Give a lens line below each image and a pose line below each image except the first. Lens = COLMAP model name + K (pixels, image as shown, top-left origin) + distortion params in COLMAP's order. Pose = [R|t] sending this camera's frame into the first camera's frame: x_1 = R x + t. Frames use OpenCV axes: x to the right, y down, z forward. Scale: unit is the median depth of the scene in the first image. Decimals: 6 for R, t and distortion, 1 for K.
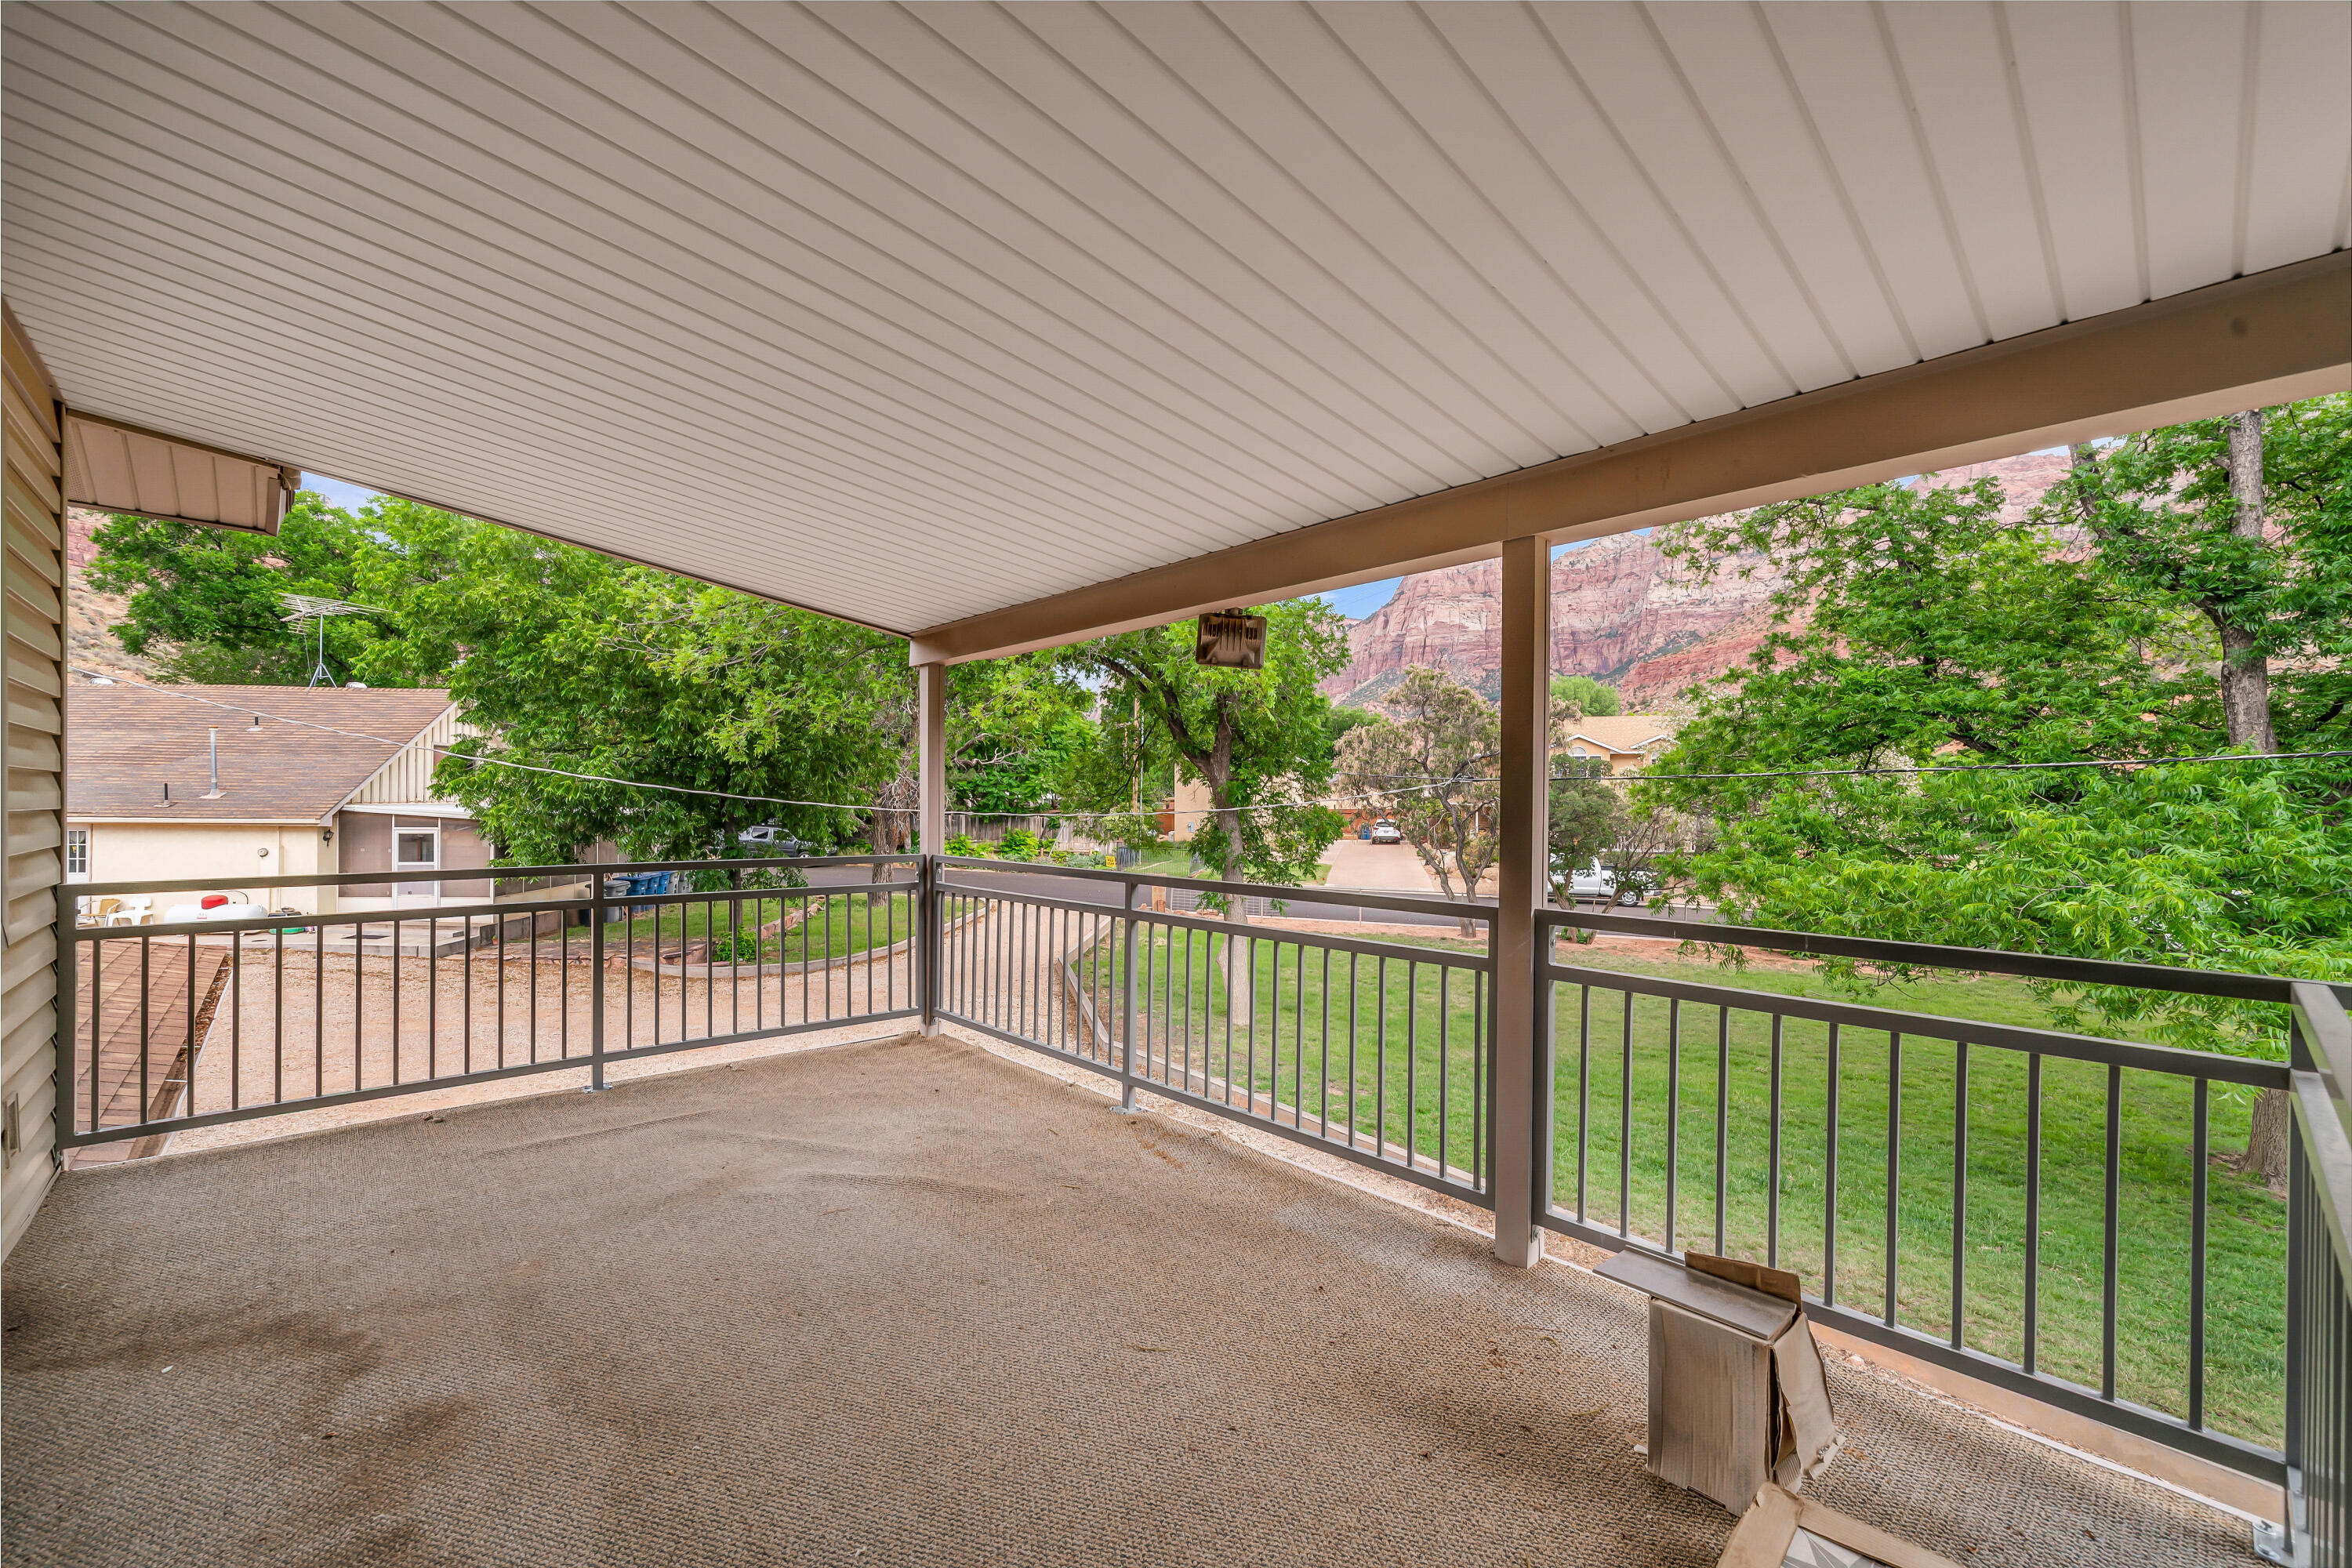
lens RADIAL K [[954.9, 0, 1165.1], [0, 954.9, 796.1], [0, 0, 1]] dist [0.000013, 0.000175]
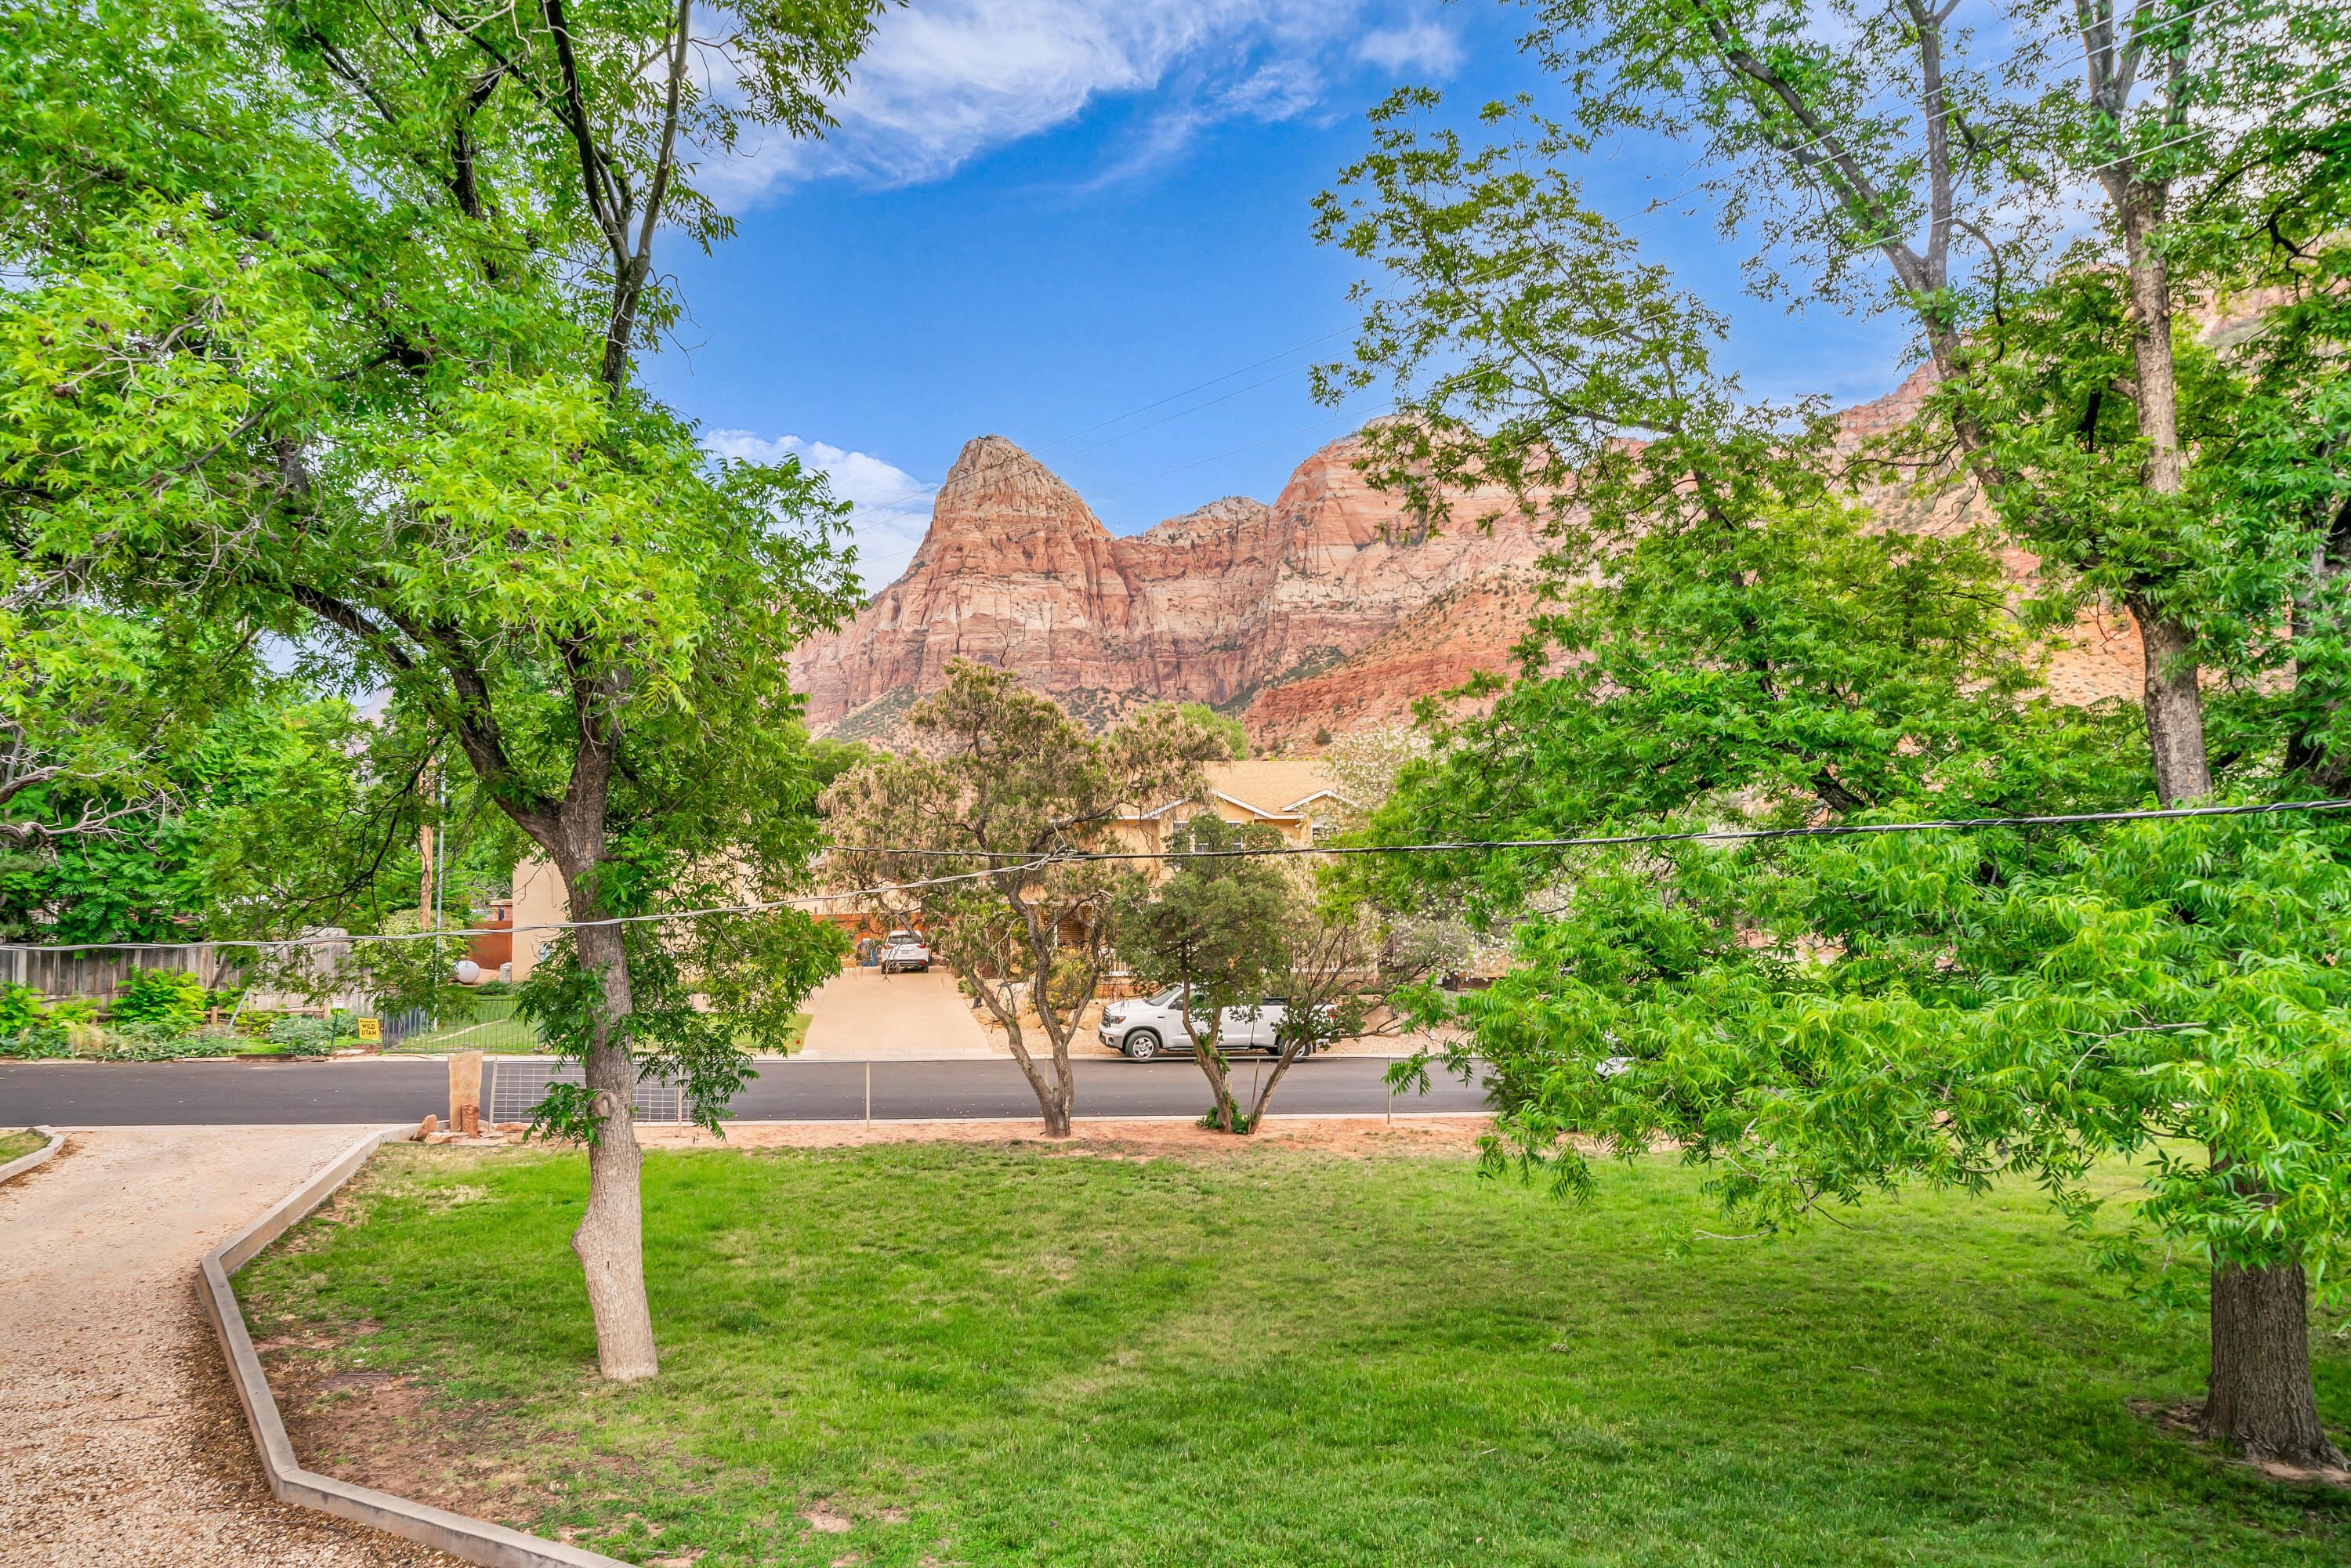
lens RADIAL K [[1423.5, 0, 1134.0], [0, 1423.5, 810.5], [0, 0, 1]] dist [0.003014, 0.001315]
pose [[0.920650, 0.007878, 0.390310, 0.033309], [0.014564, 0.998407, -0.054505, 0.000944], [-0.390117, 0.055865, 0.919069, 0.236481]]
